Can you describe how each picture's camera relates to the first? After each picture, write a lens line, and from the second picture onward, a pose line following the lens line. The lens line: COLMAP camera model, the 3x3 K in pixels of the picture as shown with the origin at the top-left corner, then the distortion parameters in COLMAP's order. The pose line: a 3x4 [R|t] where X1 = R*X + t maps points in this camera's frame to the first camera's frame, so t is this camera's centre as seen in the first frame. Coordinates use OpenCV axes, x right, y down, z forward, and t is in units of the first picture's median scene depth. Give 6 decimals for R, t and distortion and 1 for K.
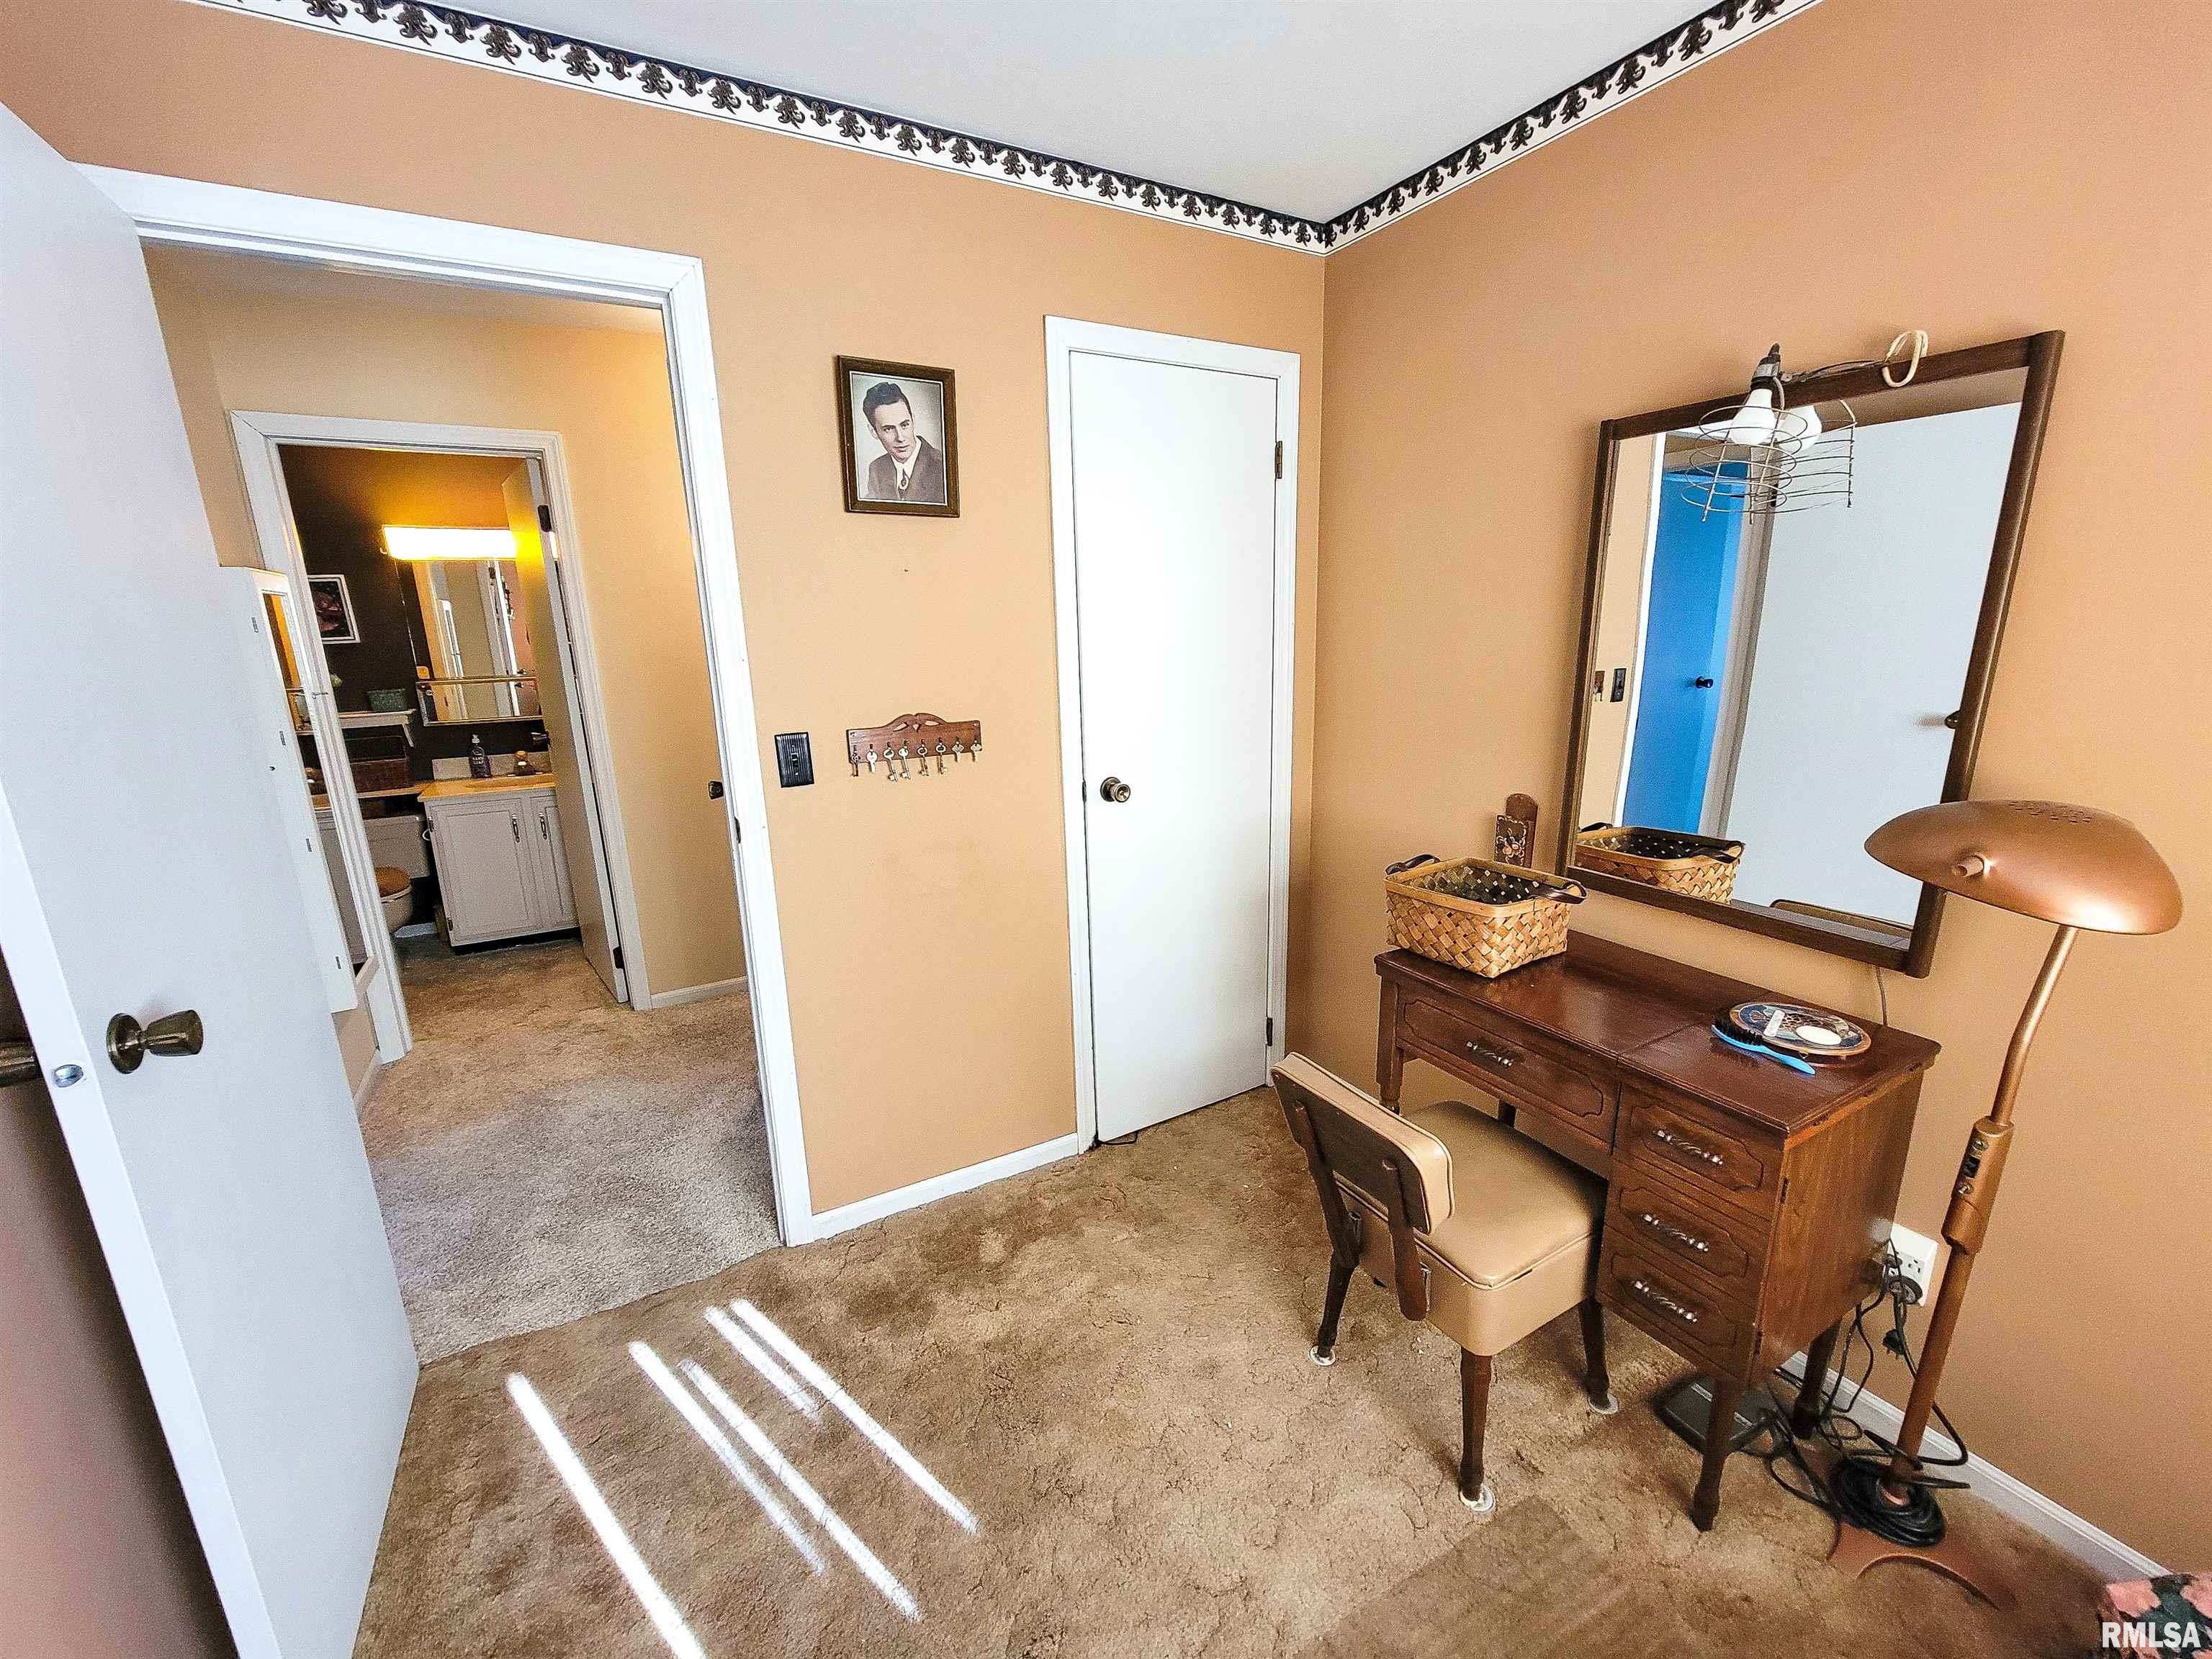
lens RADIAL K [[913.1, 0, 1120.9], [0, 913.1, 845.8], [0, 0, 1]] dist [-0.001040, 0.001155]
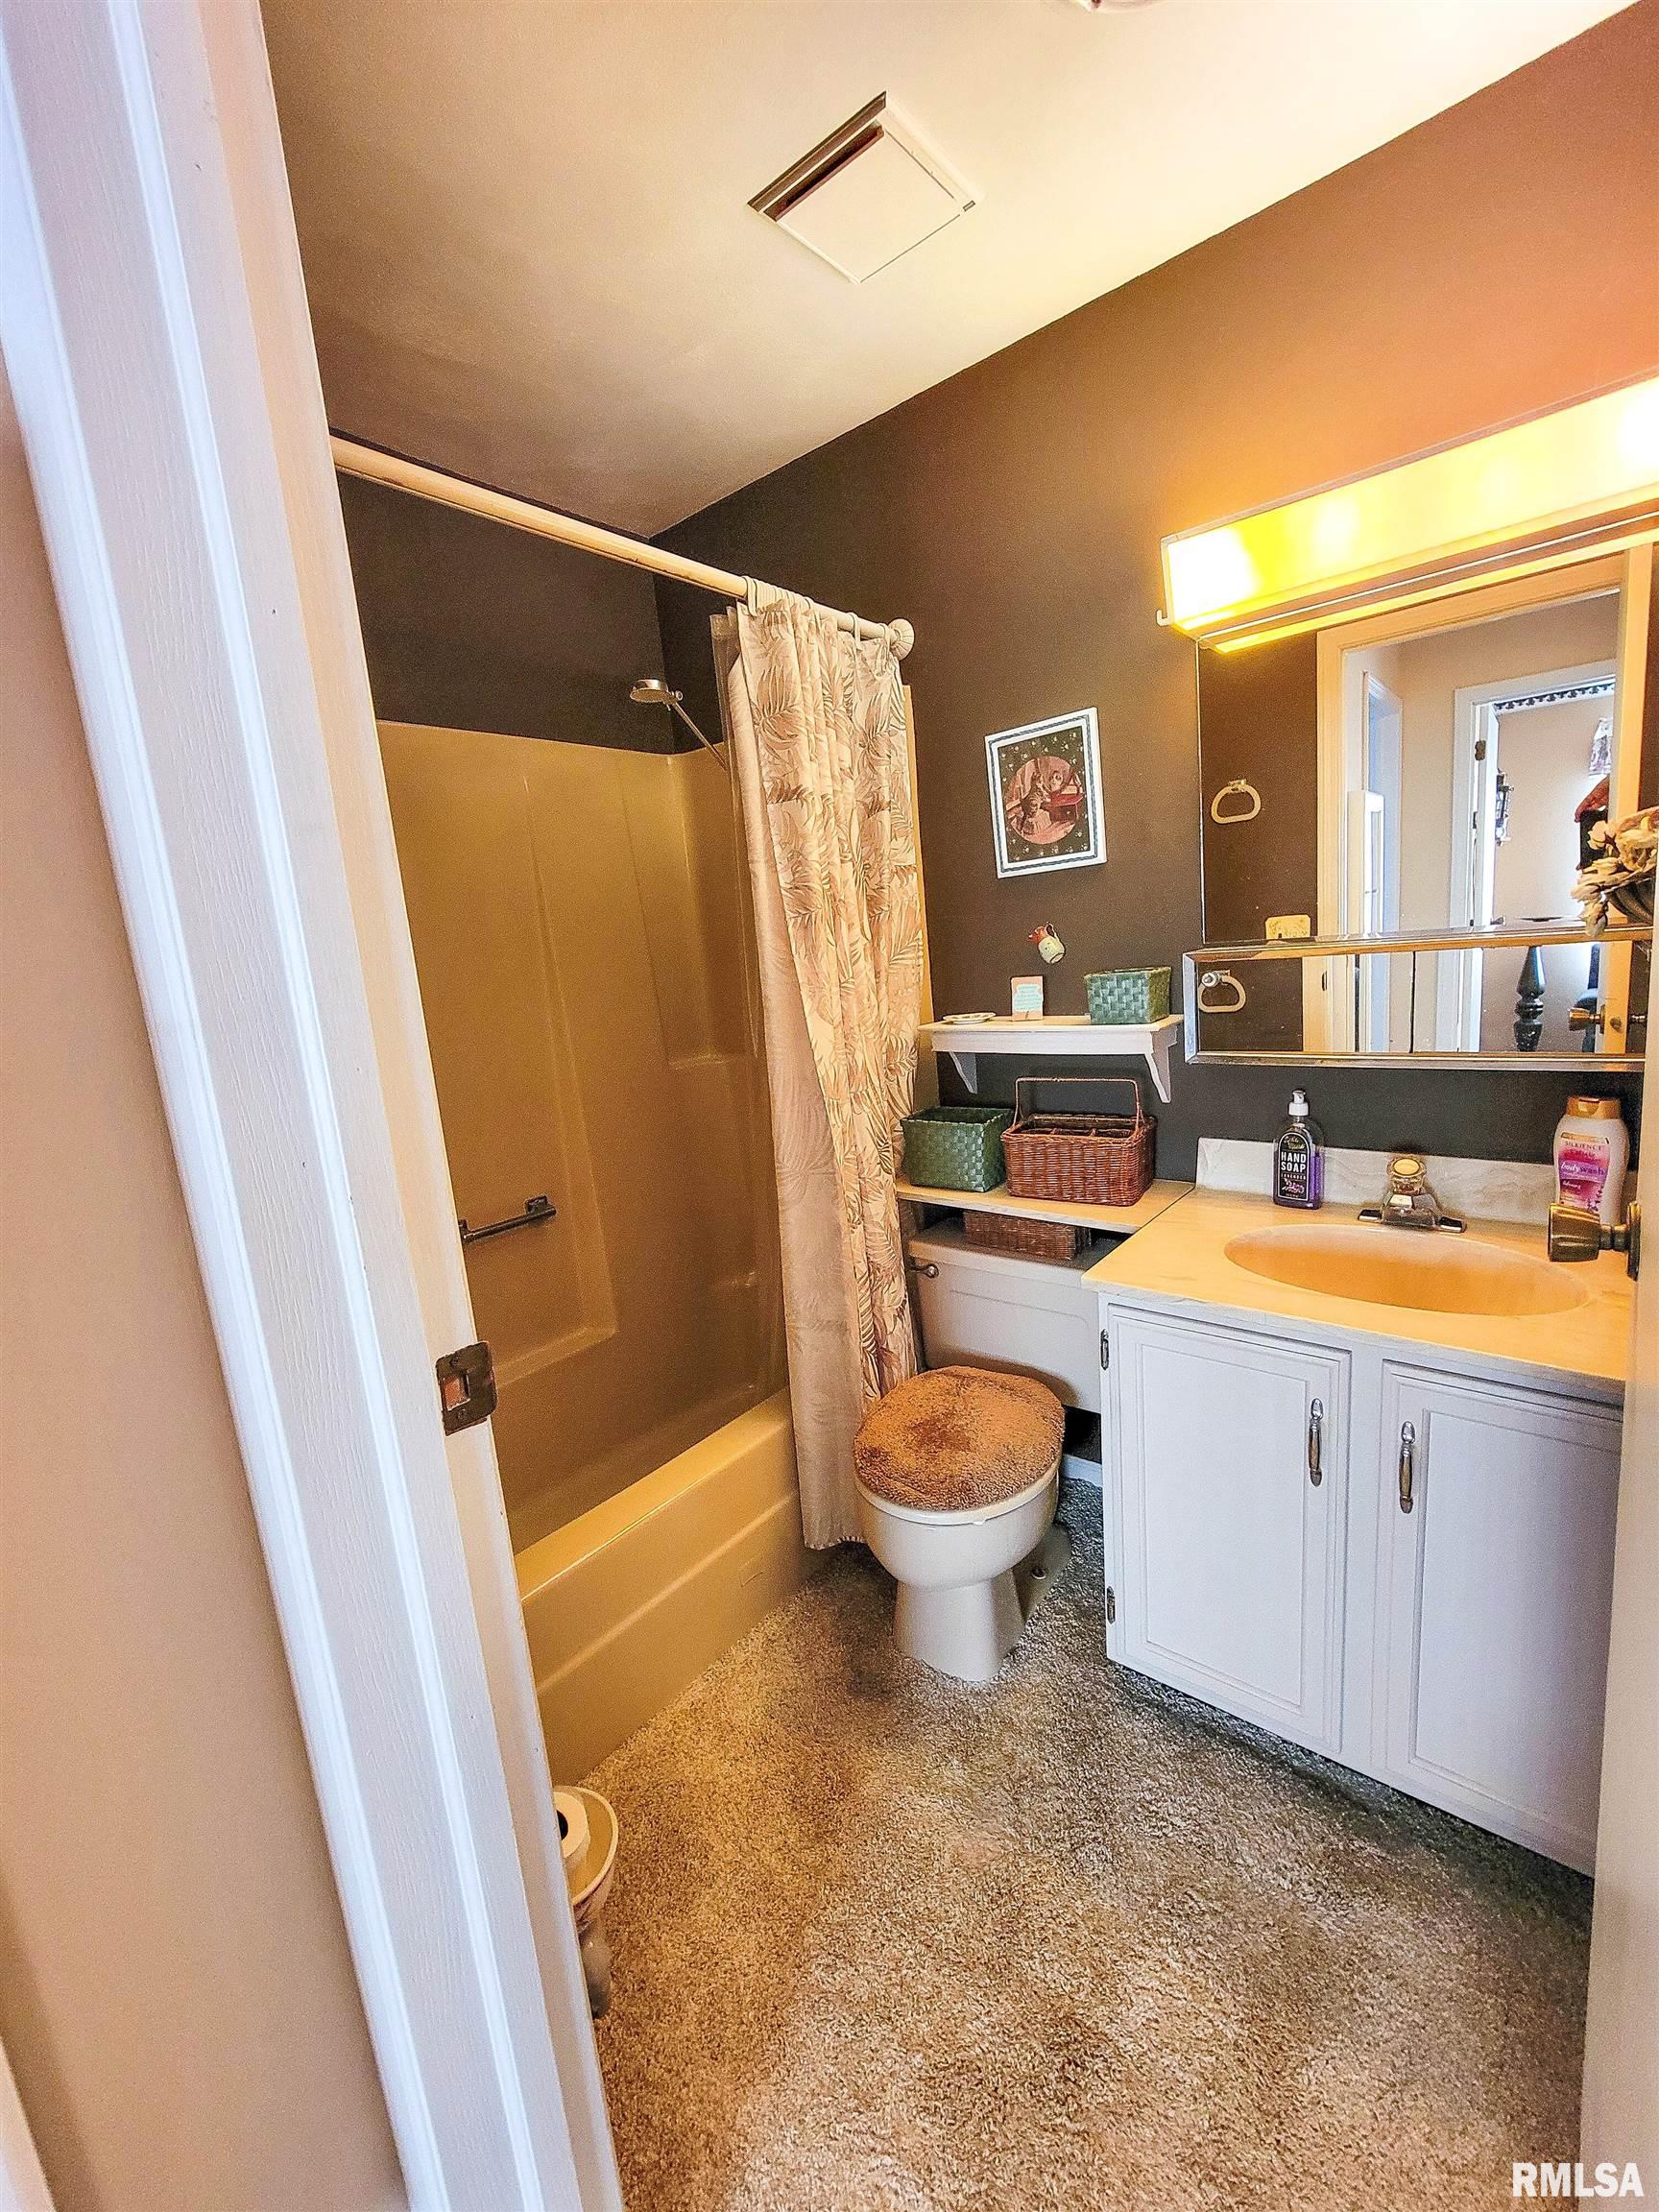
lens RADIAL K [[913.1, 0, 833.8], [0, 913.1, 1103.1], [0, 0, 1]] dist [-0.001040, 0.001155]
pose [[0.358819, 0.150939, -0.921122, -0.444881], [-0.145821, 0.983787, 0.104403, -0.131822], [0.921946, 0.096857, 0.375011, 0.705135]]
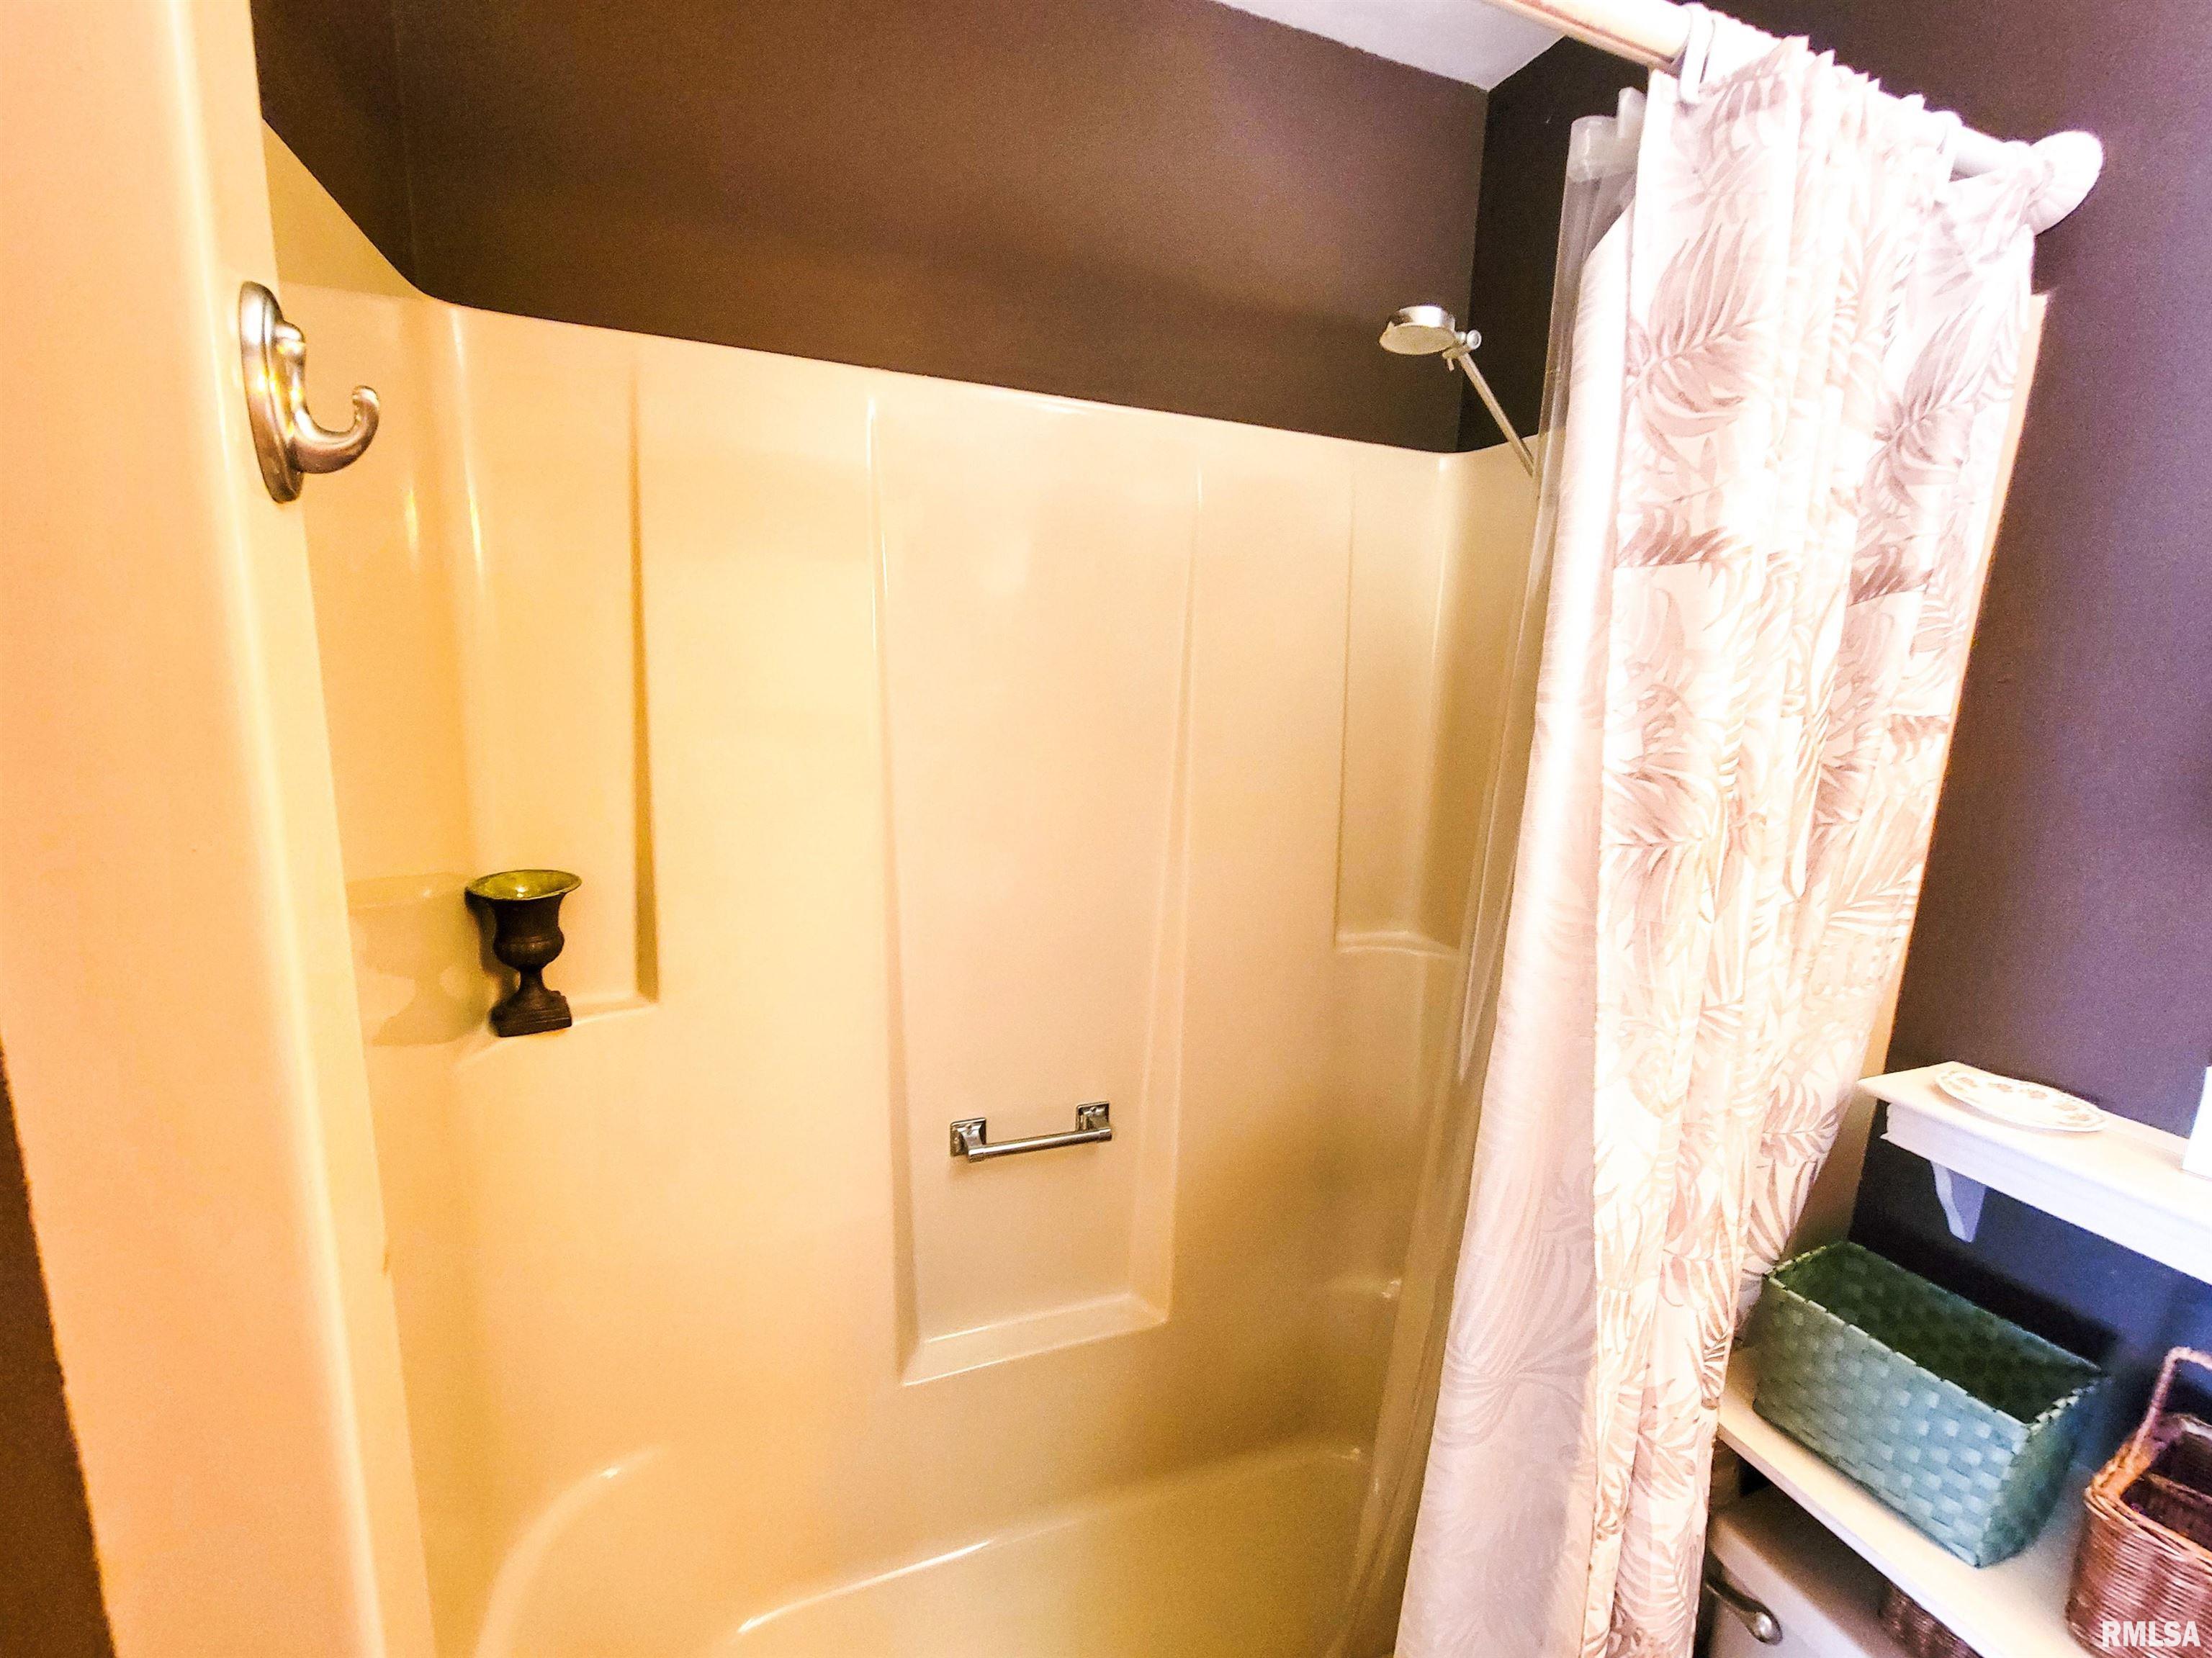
lens RADIAL K [[913.0, 0, 1127.1], [0, 913.0, 845.0], [0, 0, 1]] dist [-0.001040, 0.001155]
pose [[-0.131018, 0.207320, -0.969460, -0.646503], [-0.274725, 0.932000, 0.236437, -0.179237], [0.952555, 0.297313, -0.065153, 0.753209]]
